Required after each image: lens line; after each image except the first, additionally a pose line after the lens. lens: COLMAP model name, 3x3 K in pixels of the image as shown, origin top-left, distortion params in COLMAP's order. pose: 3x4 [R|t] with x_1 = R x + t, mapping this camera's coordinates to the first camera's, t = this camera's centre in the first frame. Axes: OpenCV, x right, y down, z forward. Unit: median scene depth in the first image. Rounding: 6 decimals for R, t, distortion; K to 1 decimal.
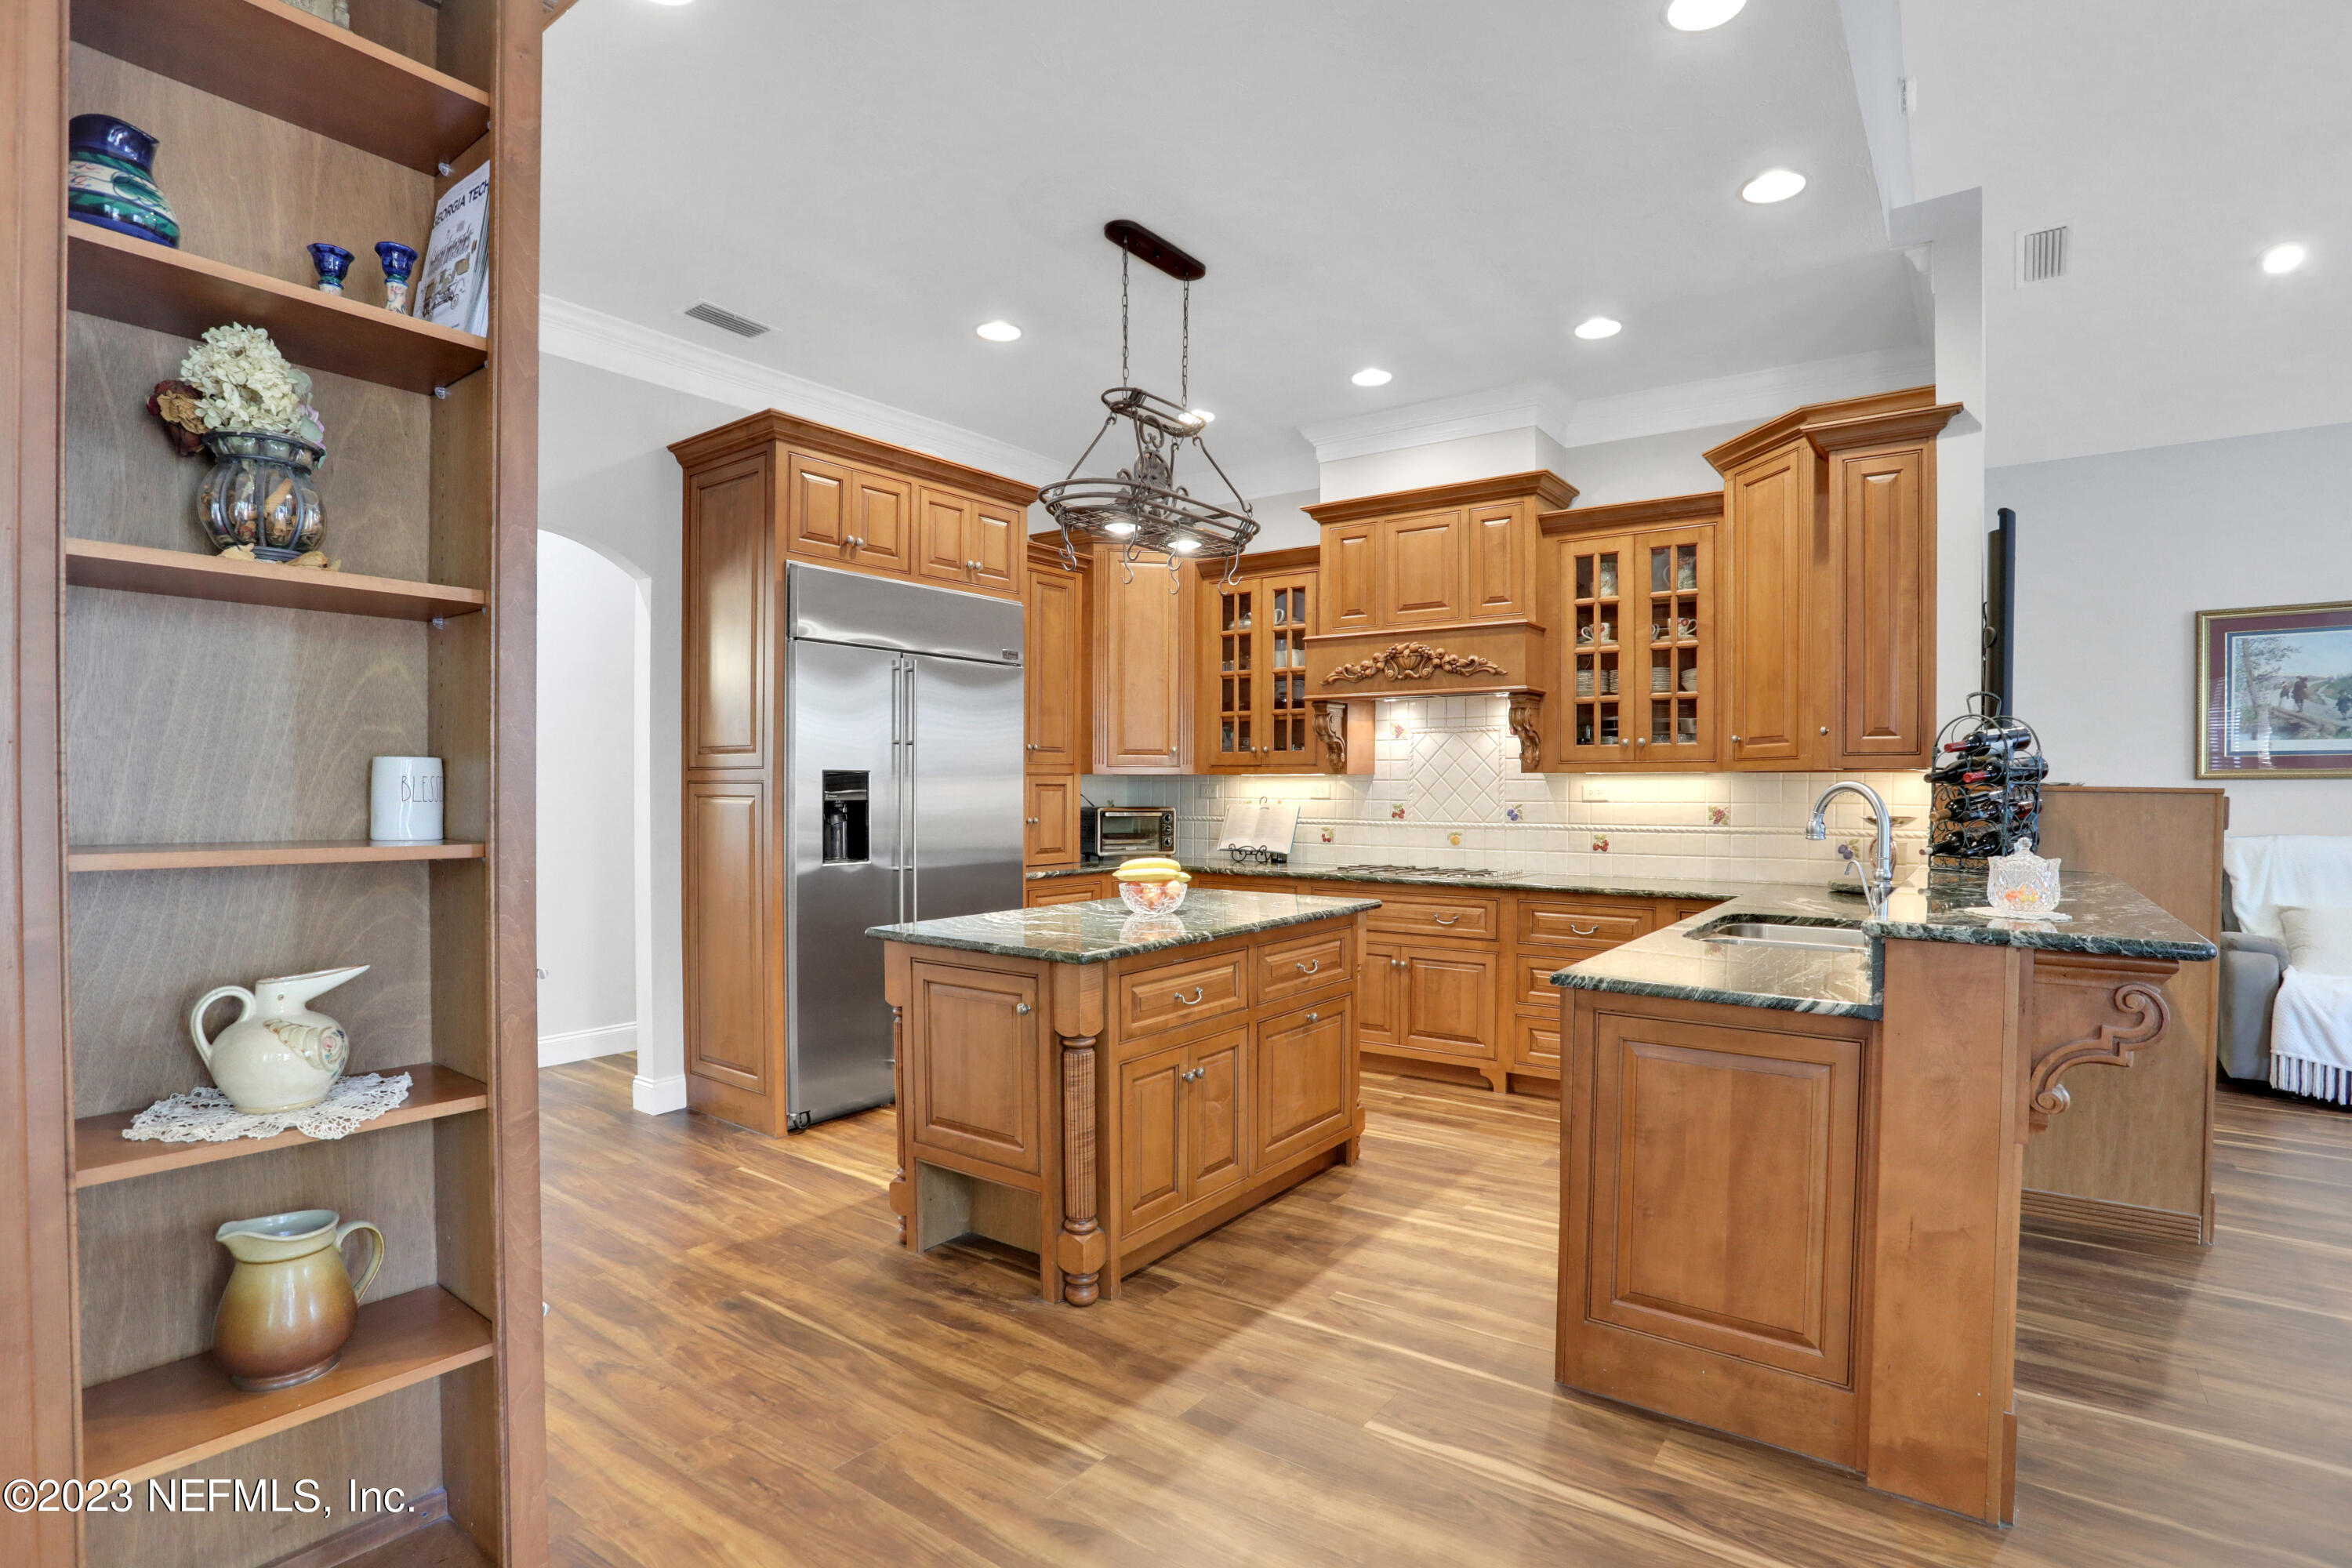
lens RADIAL K [[1145.9, 0, 1175.5], [0, 1145.9, 796.9], [0, 0, 1]] dist [-0.101580, 0.039809]
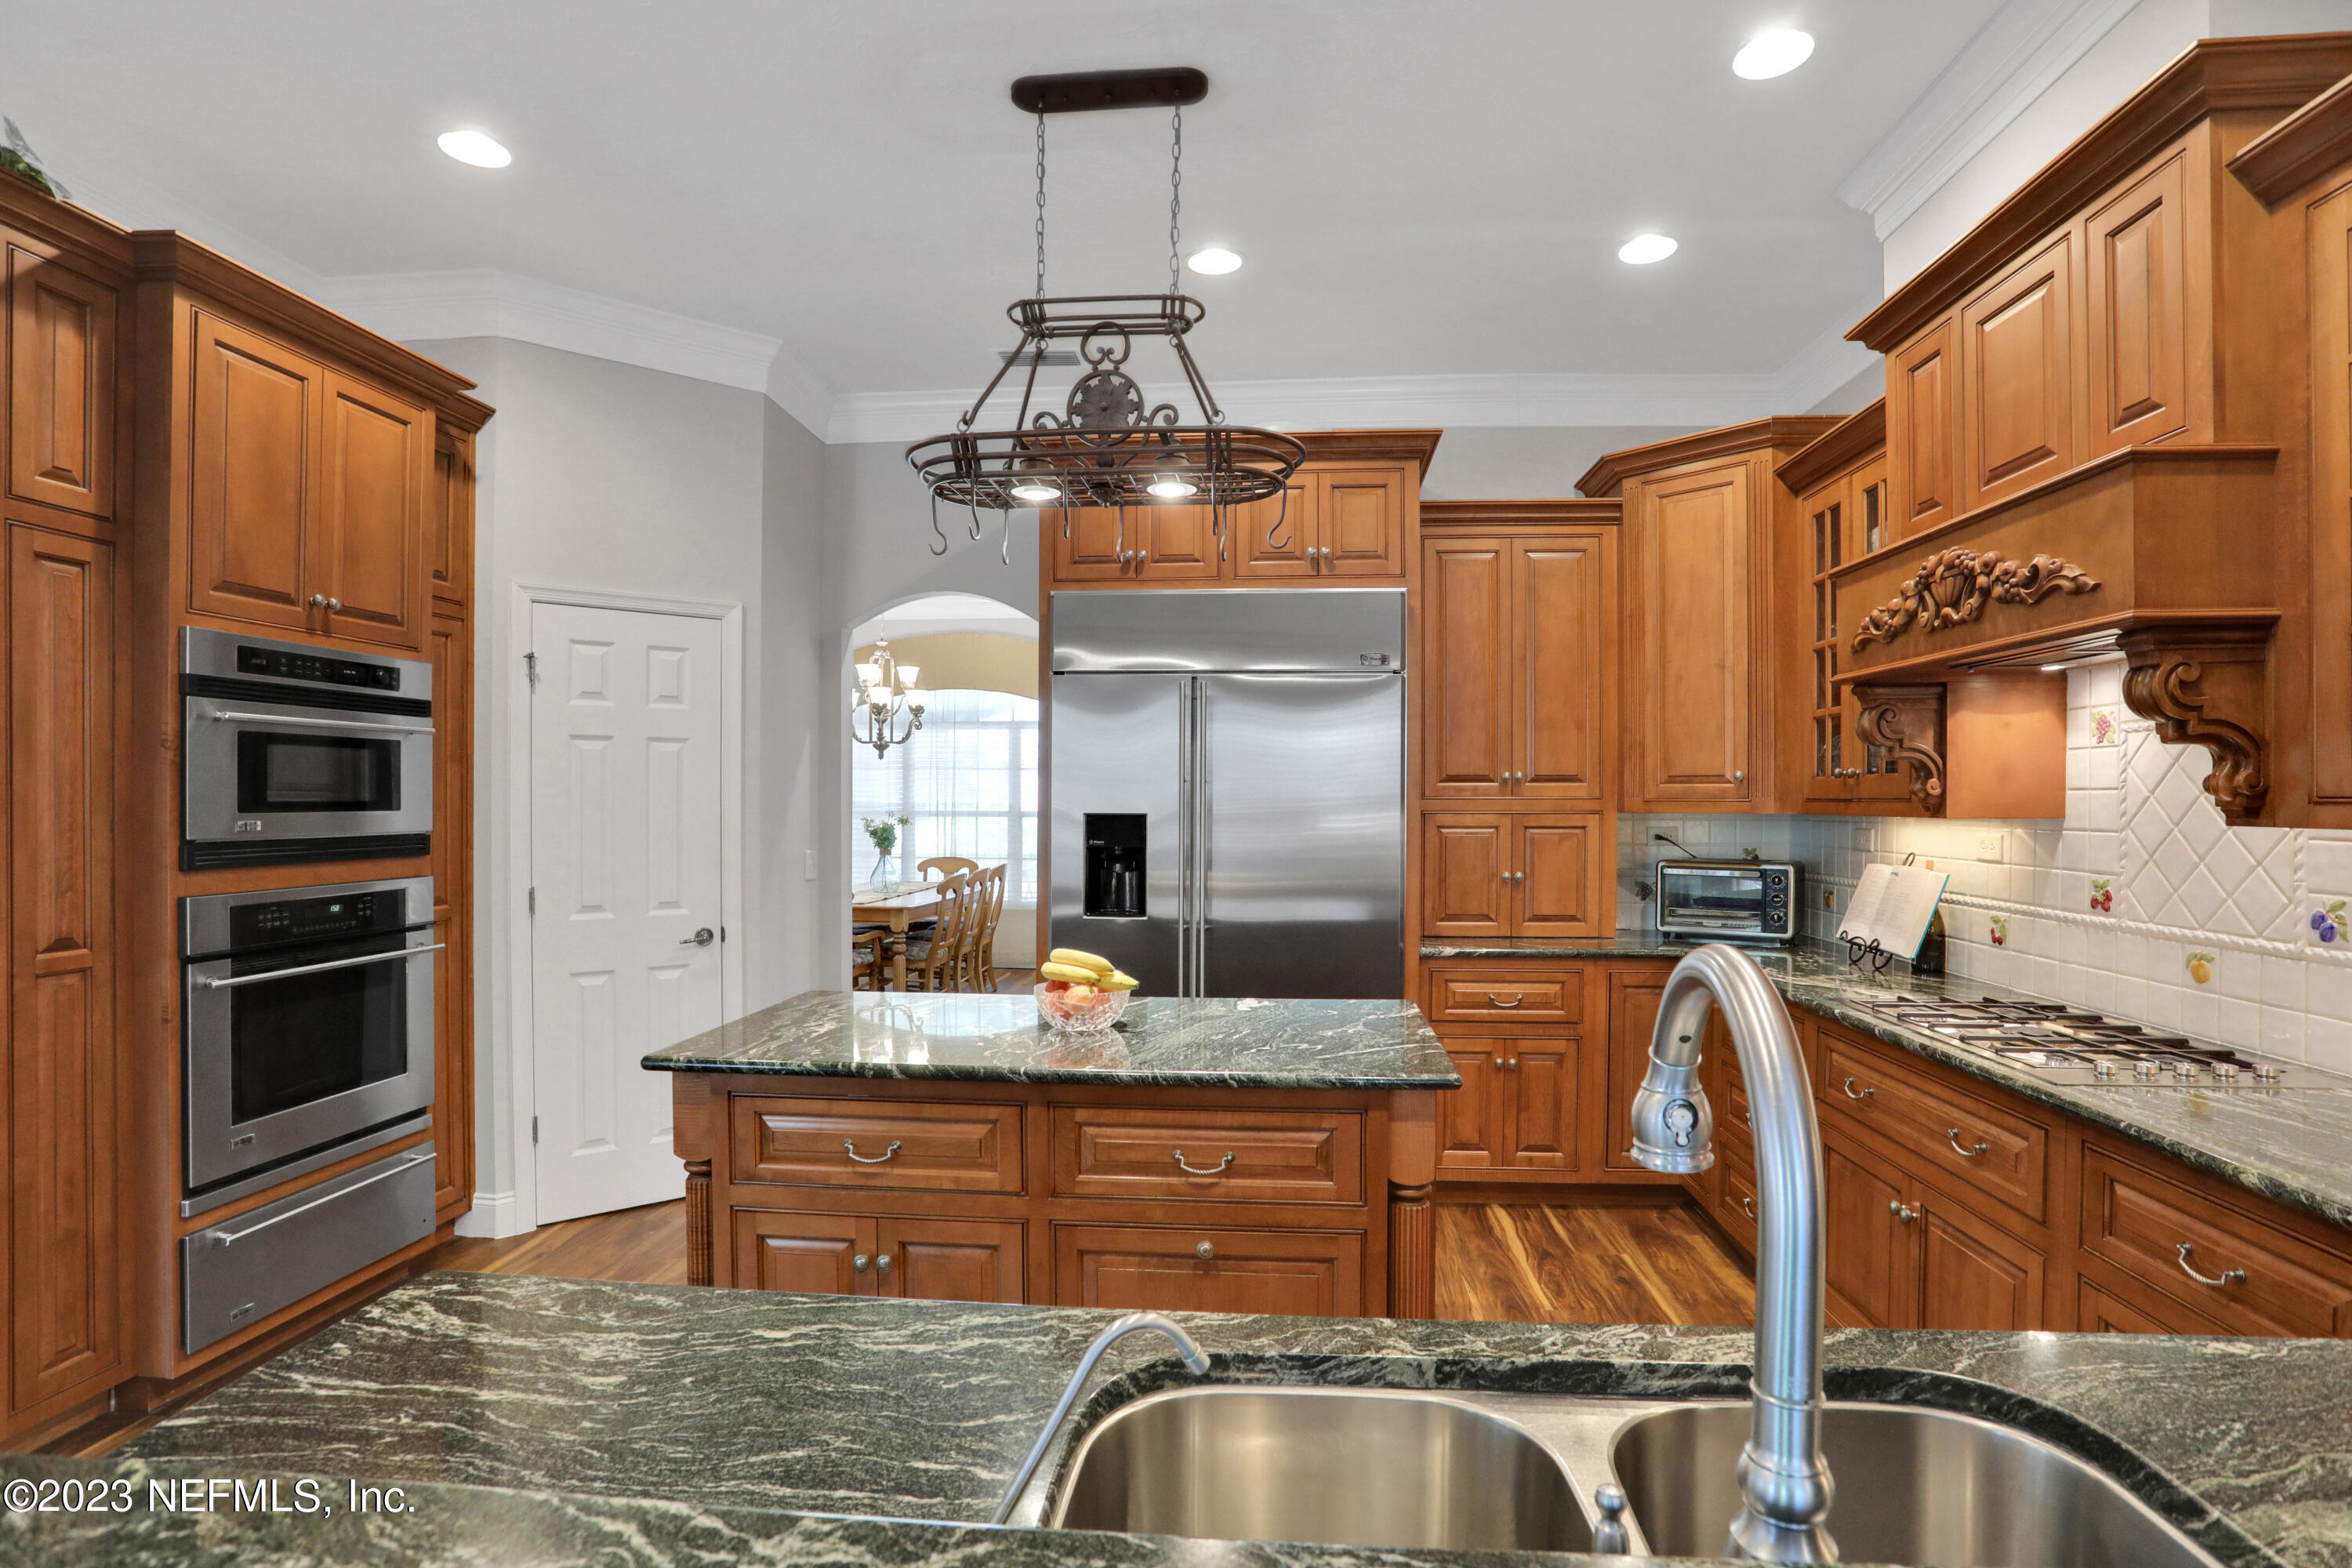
lens RADIAL K [[1156.2, 0, 1191.5], [0, 1156.2, 798.5], [0, 0, 1]] dist [-0.075140, 0.033649]
pose [[0.534759, -0.002126, -0.845002, 0.434431], [-0.008401, 0.999934, -0.007832, -0.024184], [0.844963, 0.011288, 0.534706, 0.477337]]
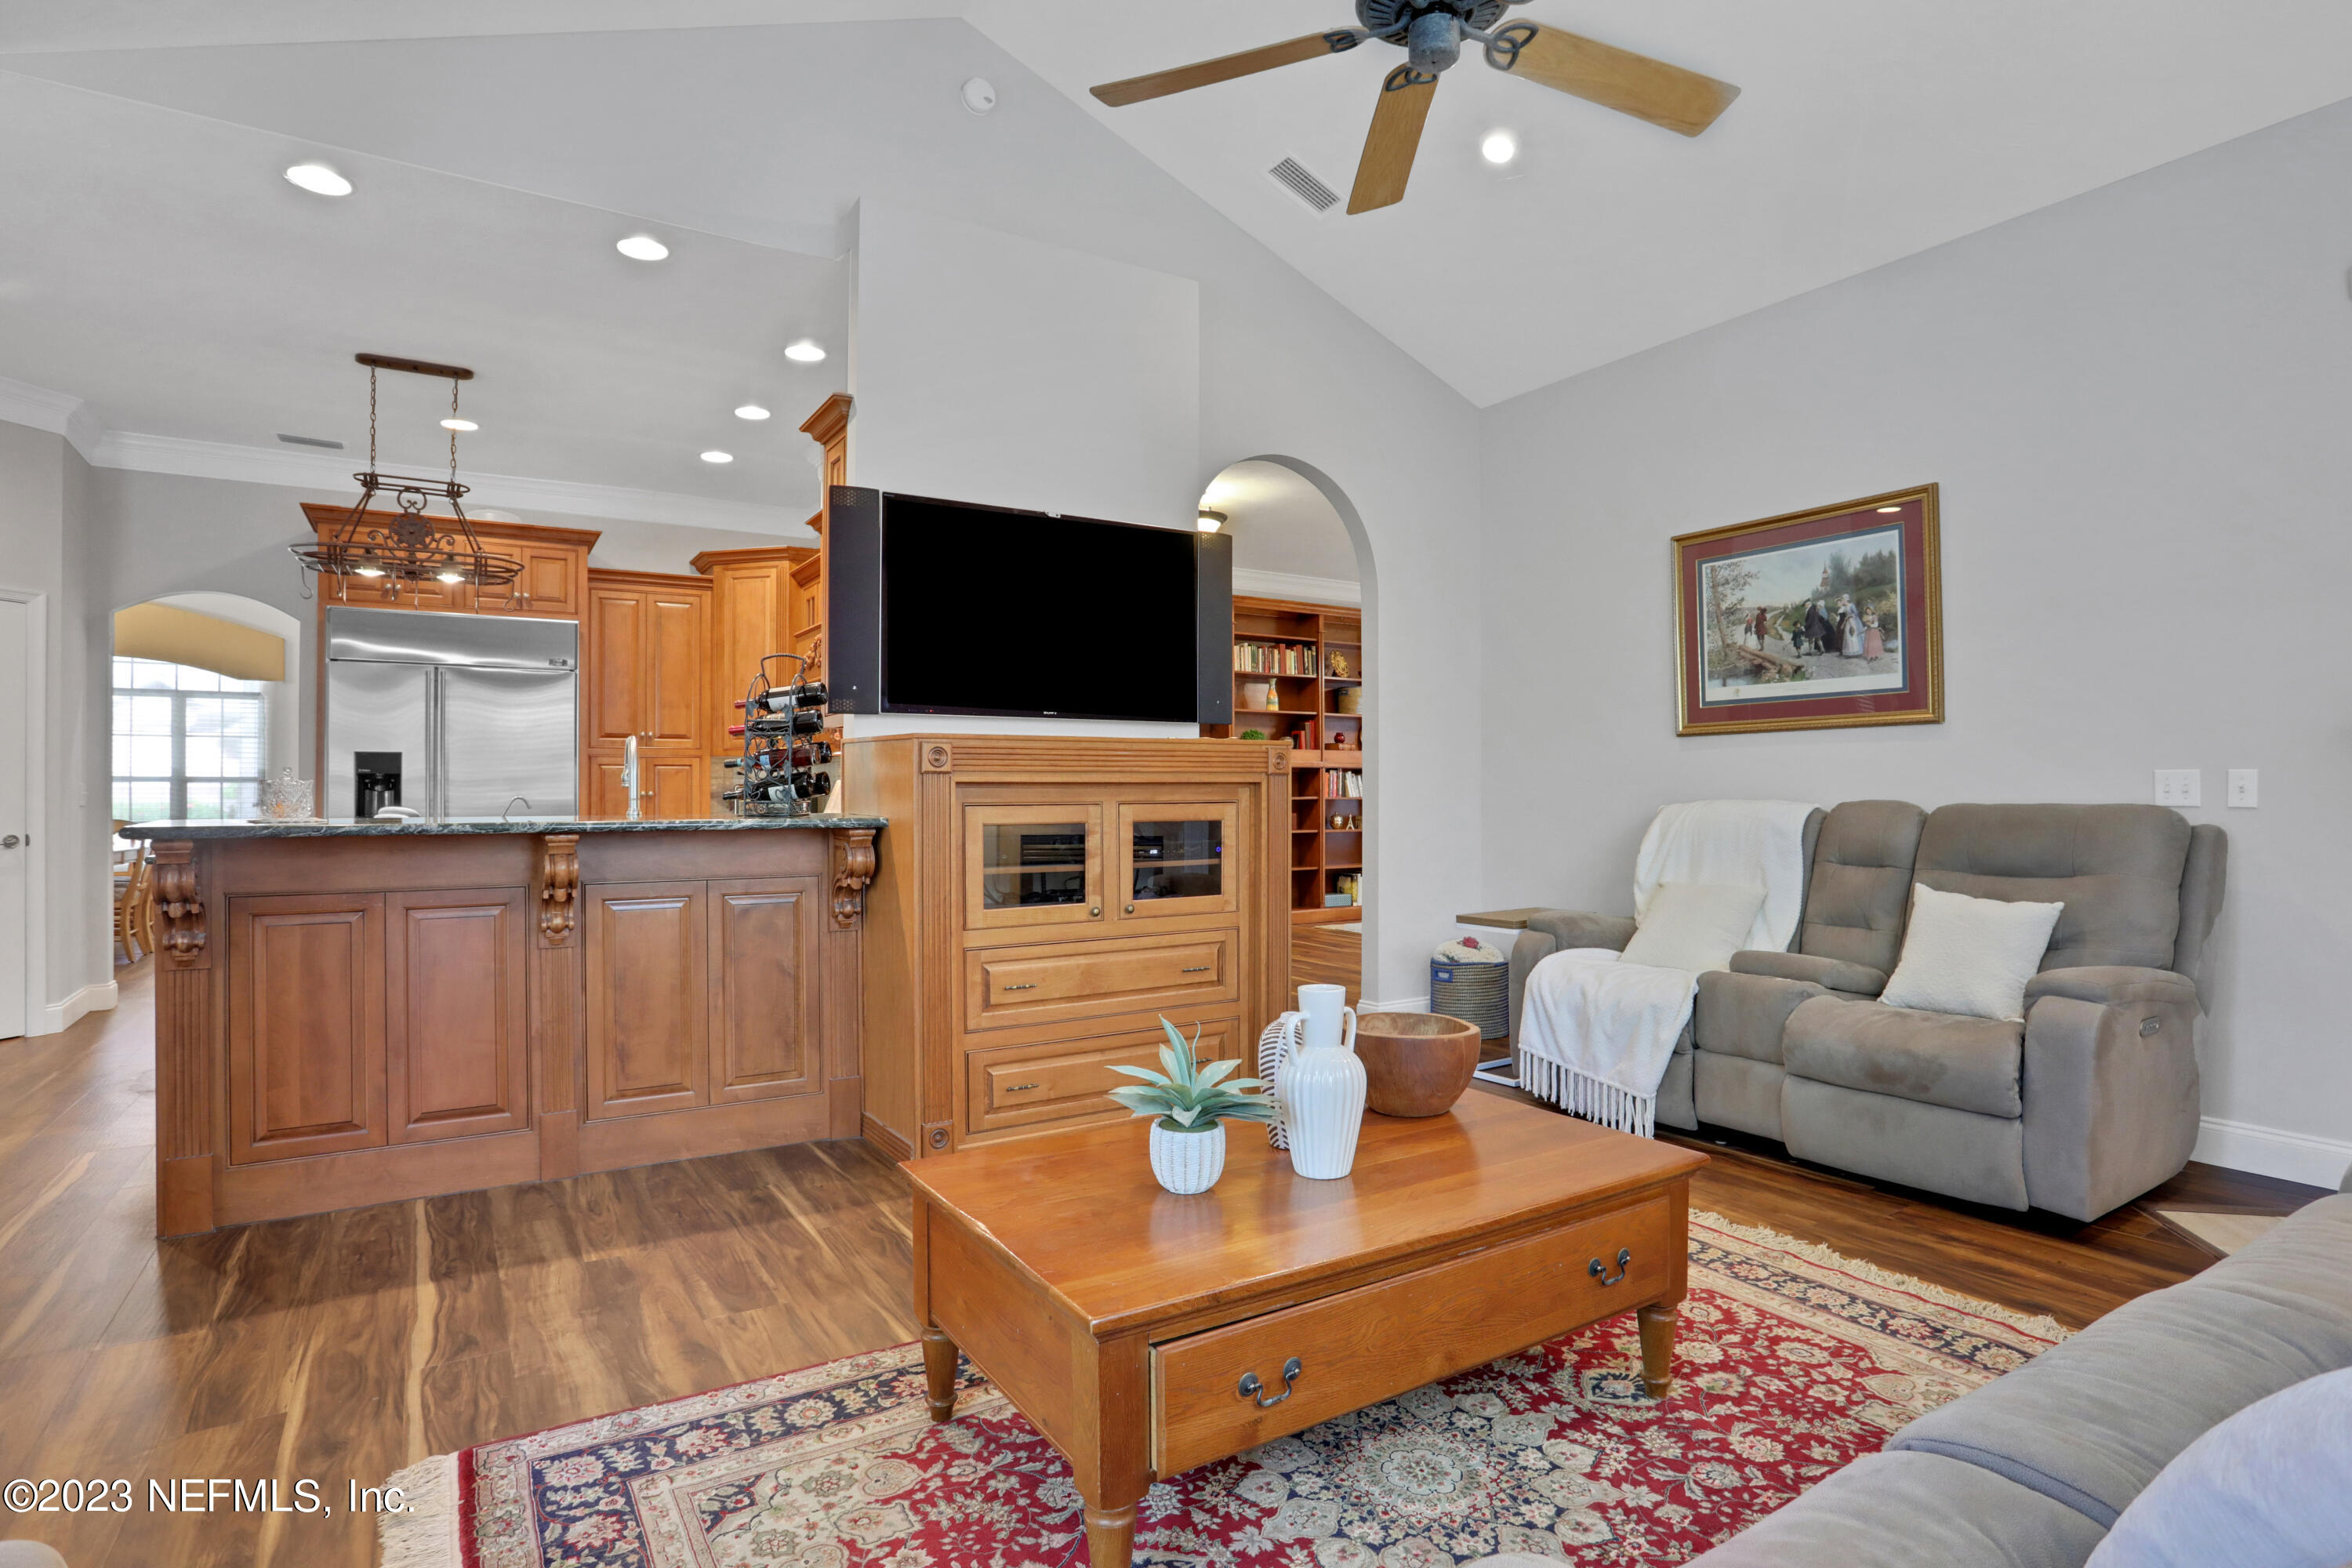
lens RADIAL K [[1168.2, 0, 1172.2], [0, 1168.2, 789.8], [0, 0, 1]] dist [-0.082824, 0.034424]
pose [[0.938657, -0.007062, -0.344780, 0.937445], [0.003569, 0.999936, -0.010765, 0.035392], [0.344834, 0.008874, 0.938622, 0.026901]]
